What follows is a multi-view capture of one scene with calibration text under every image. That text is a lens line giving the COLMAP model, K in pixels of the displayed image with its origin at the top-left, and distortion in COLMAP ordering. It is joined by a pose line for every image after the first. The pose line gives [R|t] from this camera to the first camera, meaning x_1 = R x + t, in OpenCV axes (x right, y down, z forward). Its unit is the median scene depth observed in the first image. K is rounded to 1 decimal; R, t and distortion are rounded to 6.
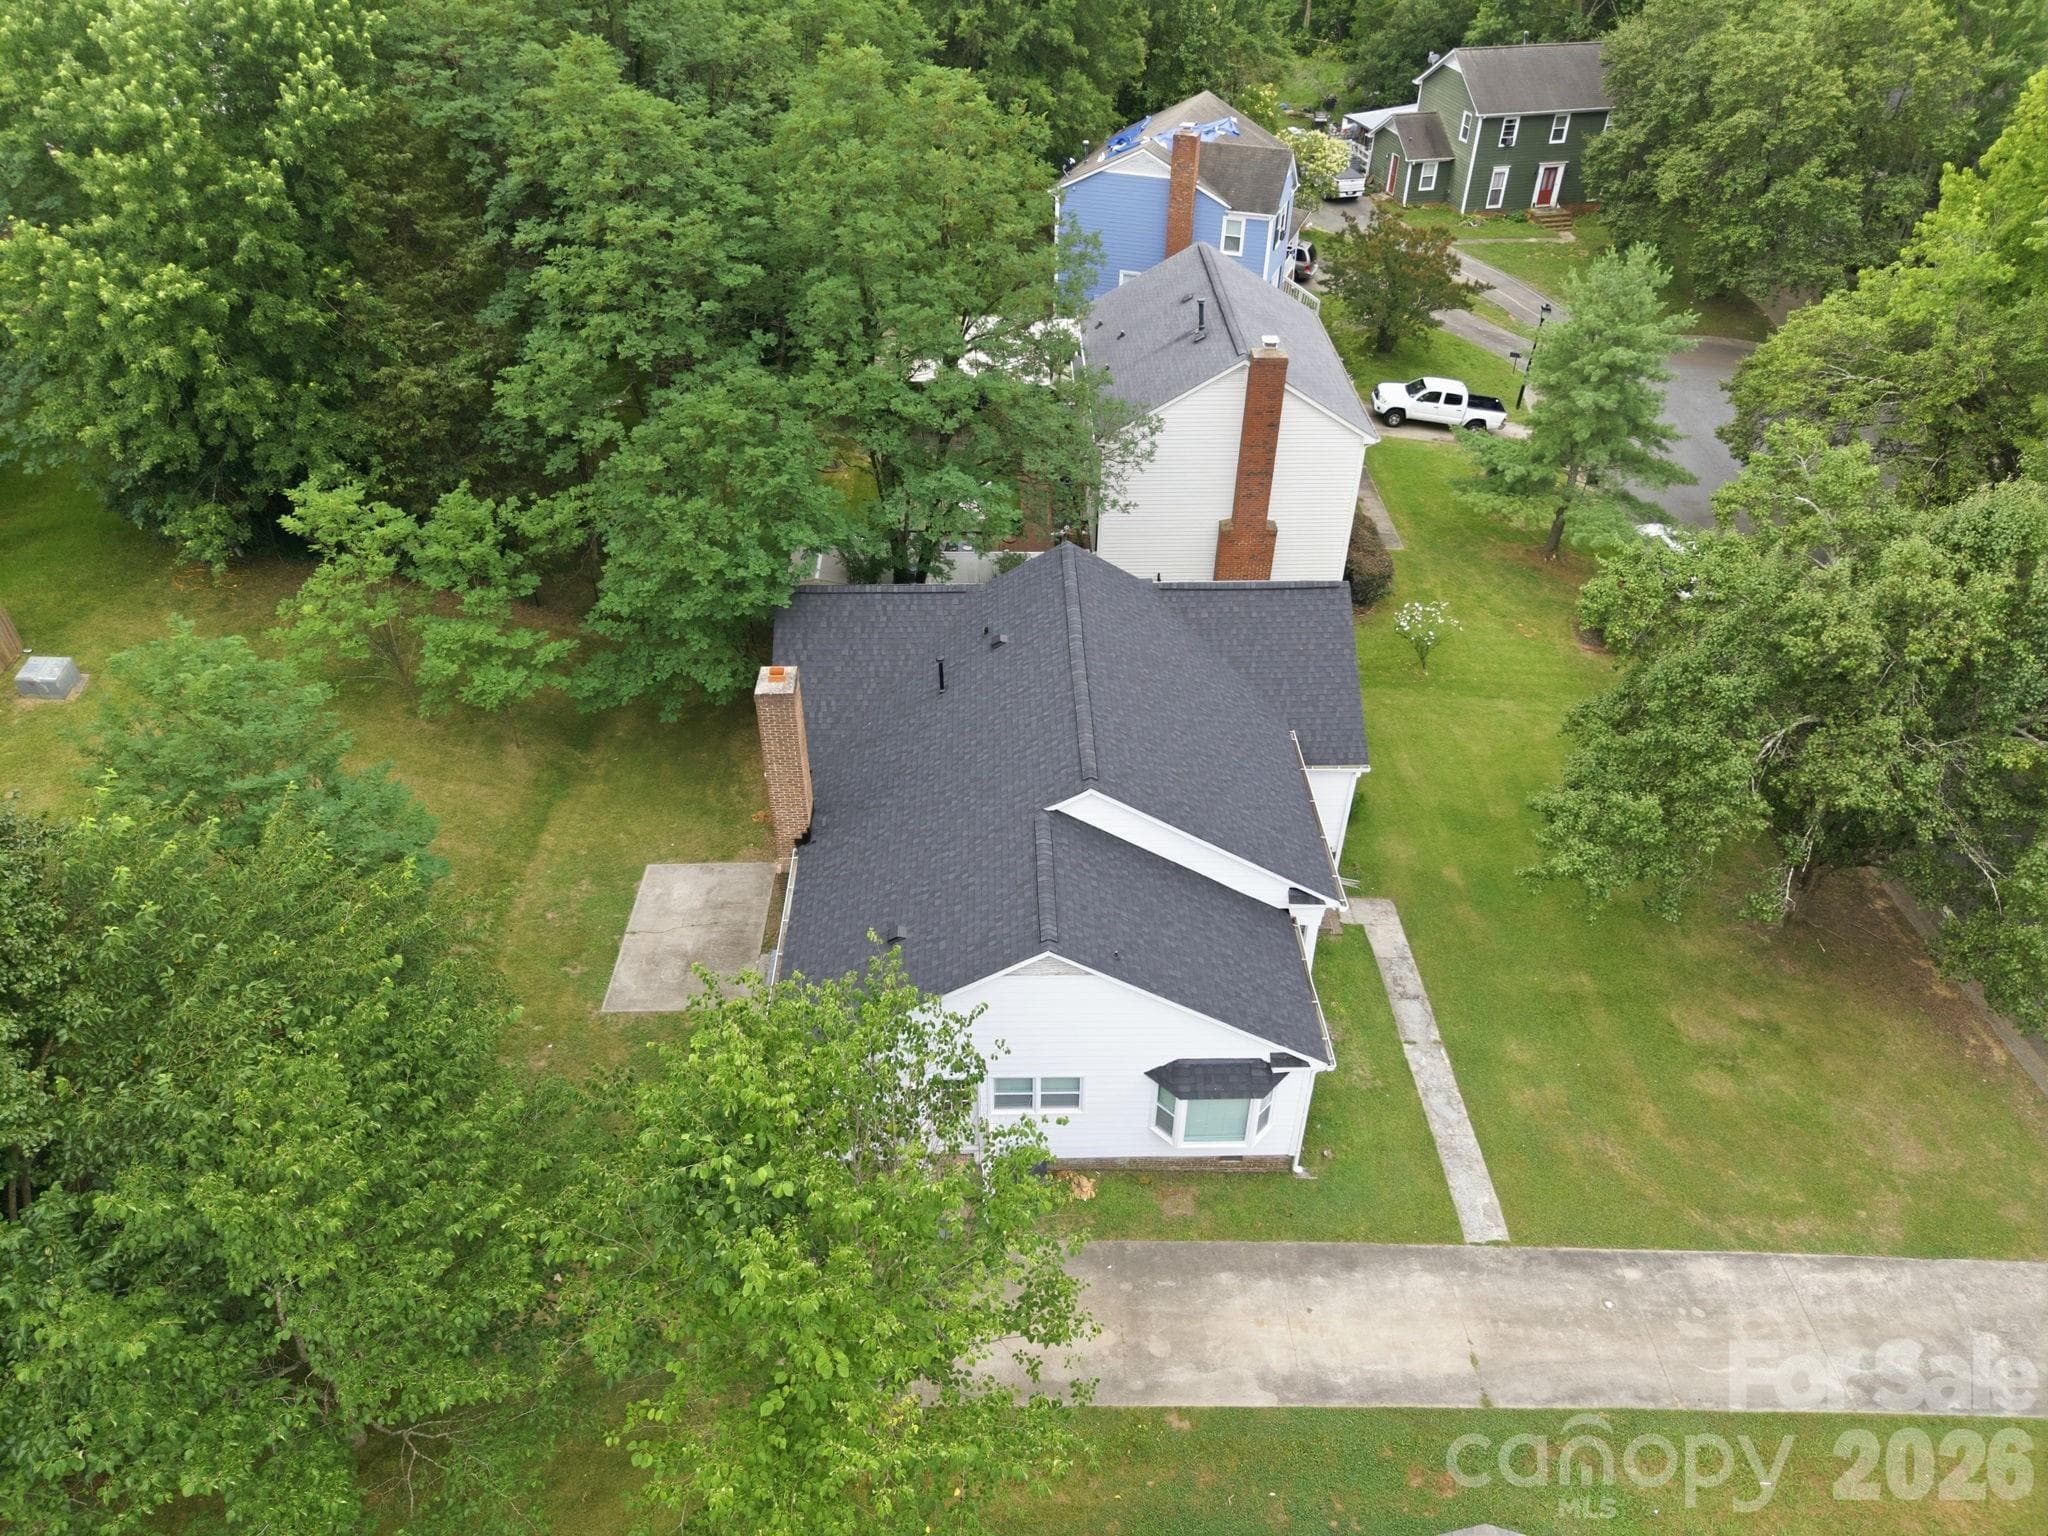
lens RADIAL K [[1380.5, 0, 1041.7], [0, 1380.5, 770.8], [0, 0, 1]] dist [0.050279, -0.028210]
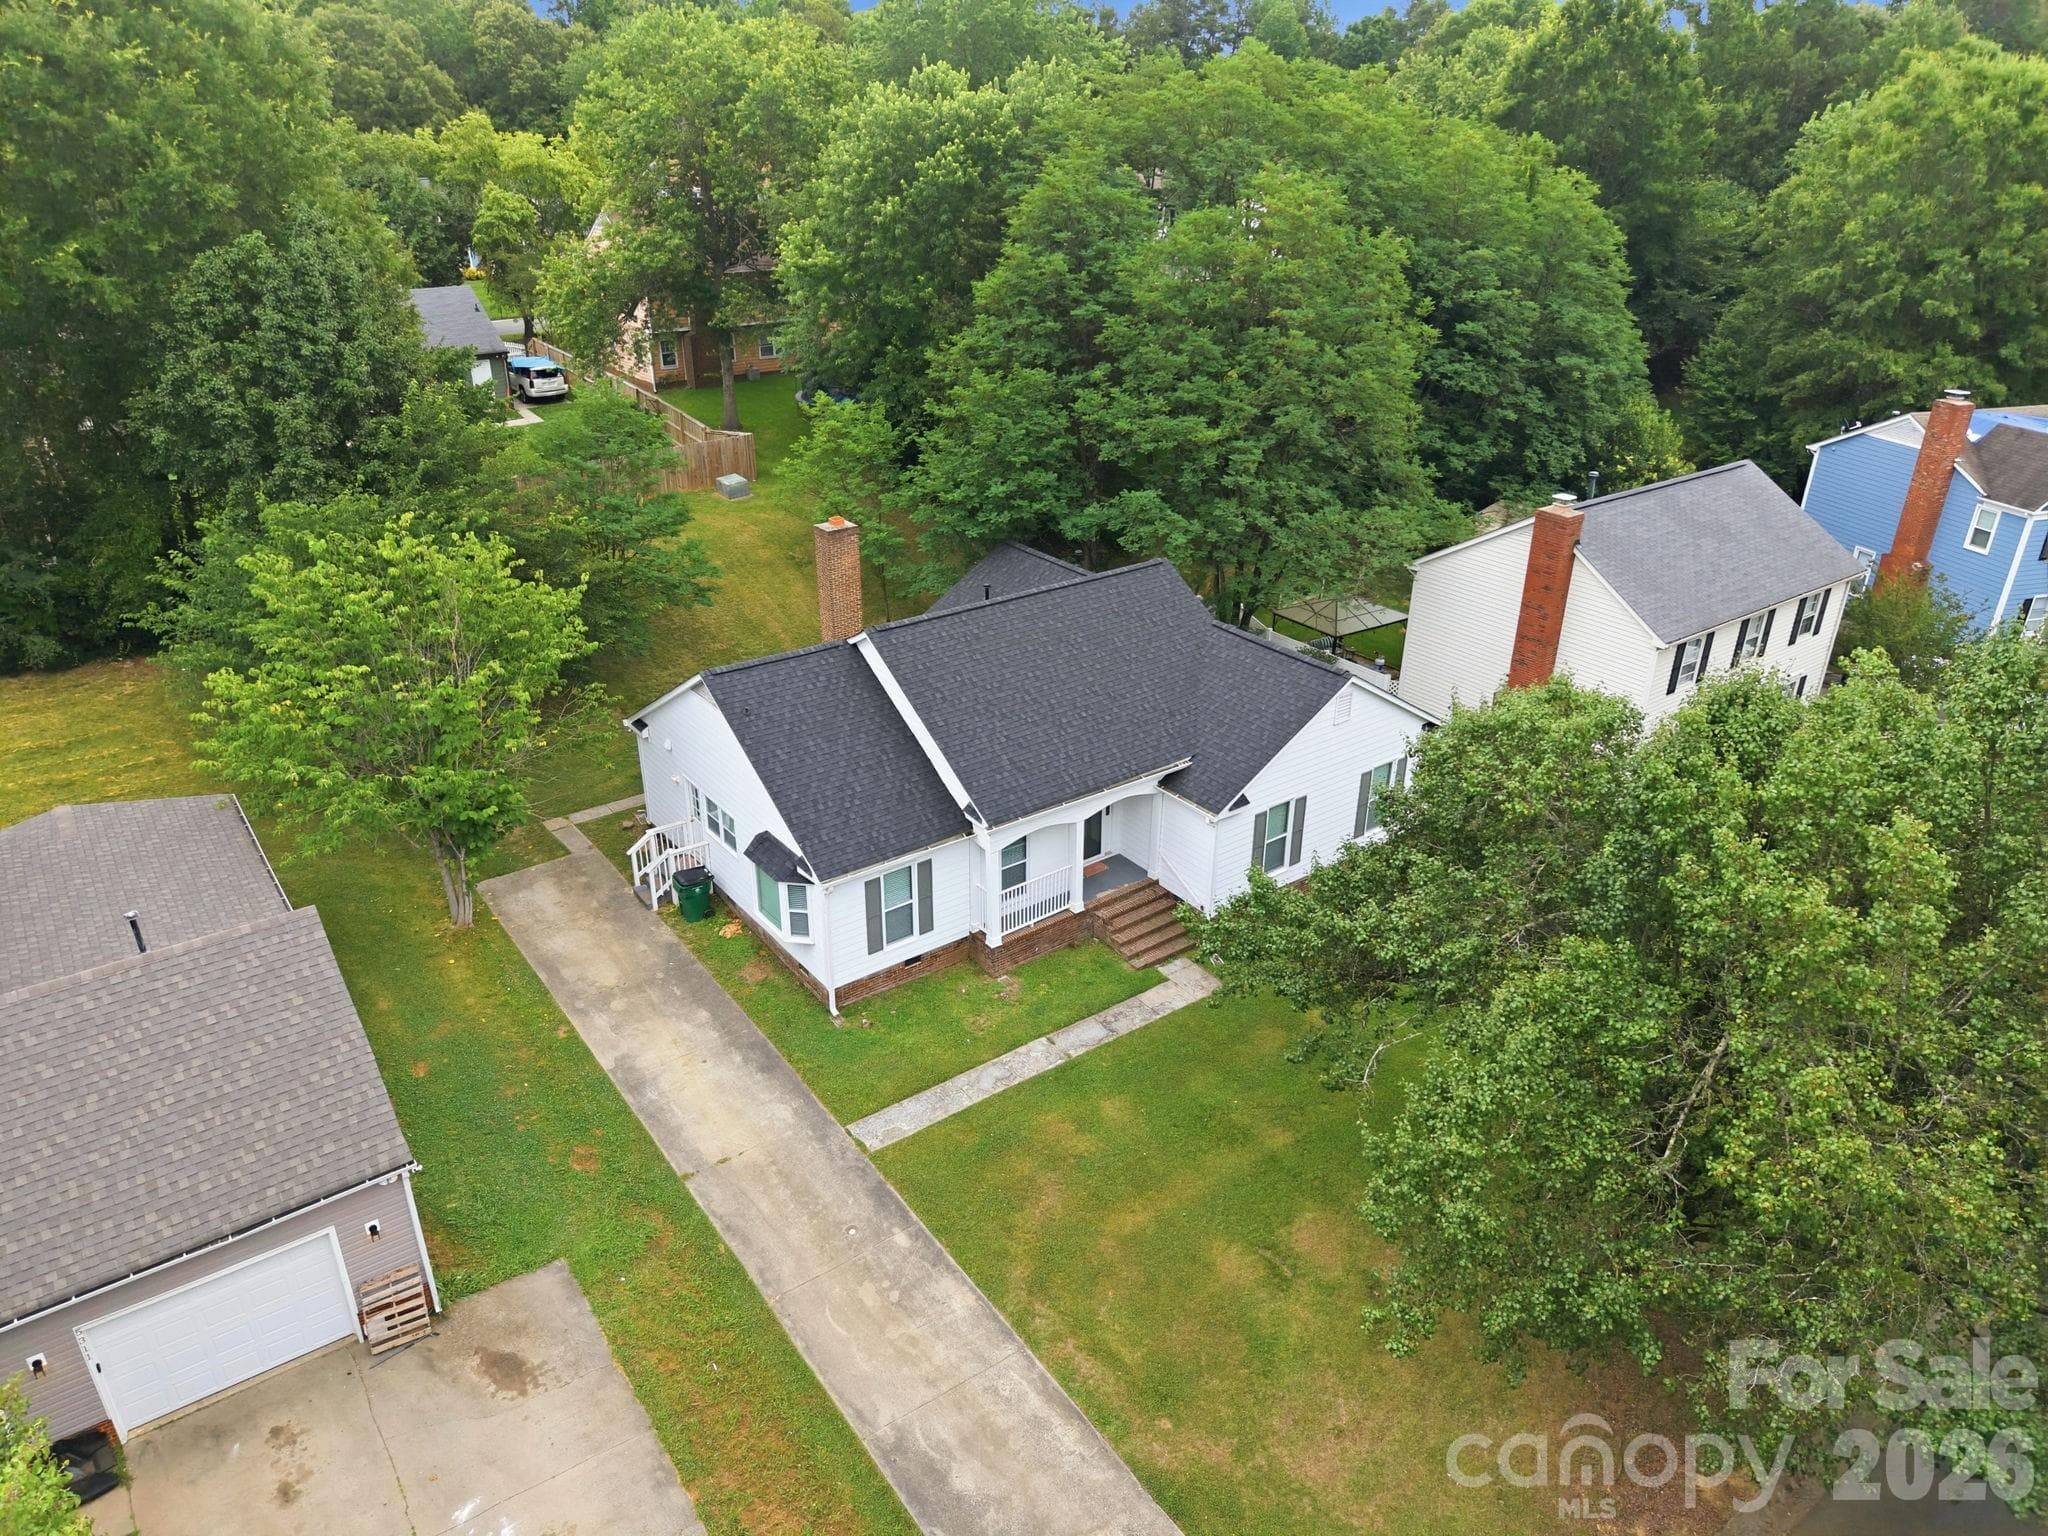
lens RADIAL K [[1380.5, 0, 1031.5], [0, 1380.5, 758.7], [0, 0, 1]] dist [0.050279, -0.028210]
pose [[0.575664, 0.347013, -0.740401, 0.970105], [-0.509914, 0.860199, 0.006700, 0.025483], [0.639217, 0.373684, 0.672132, 0.275824]]
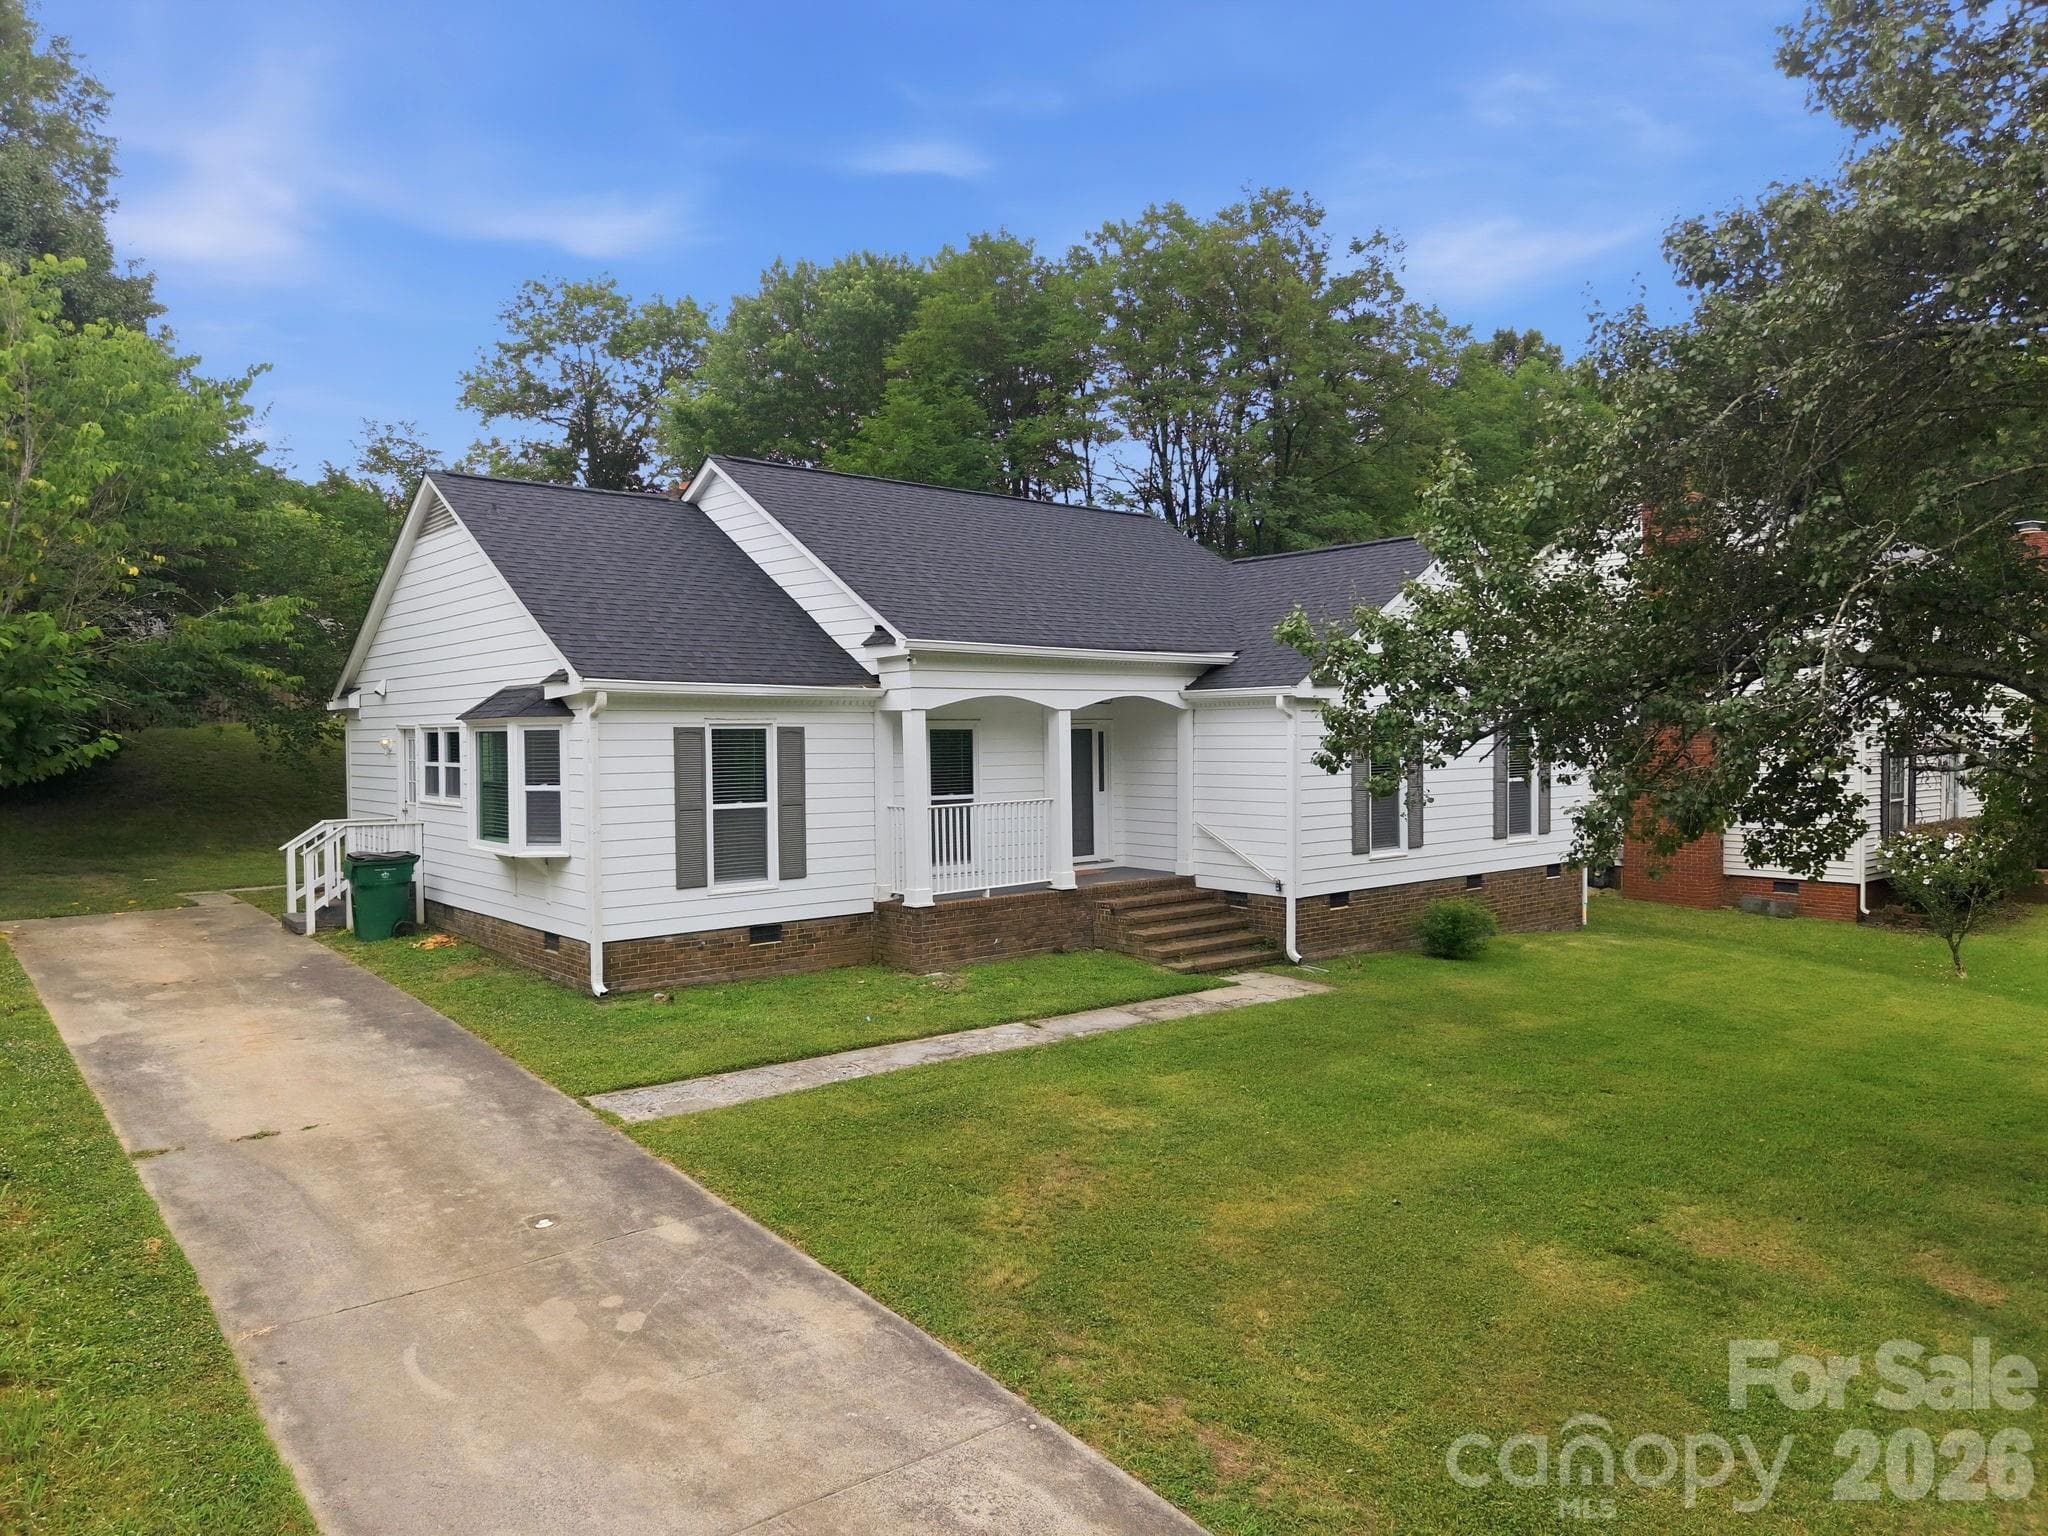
lens RADIAL K [[1380.5, 0, 1005.2], [0, 1380.5, 774.7], [0, 0, 1]] dist [0.050279, -0.028210]
pose [[0.612218, 0.010660, -0.790618, 0.685920], [-0.480484, 0.799128, -0.361289, 0.325001], [0.627953, 0.601067, 0.494362, 0.742870]]
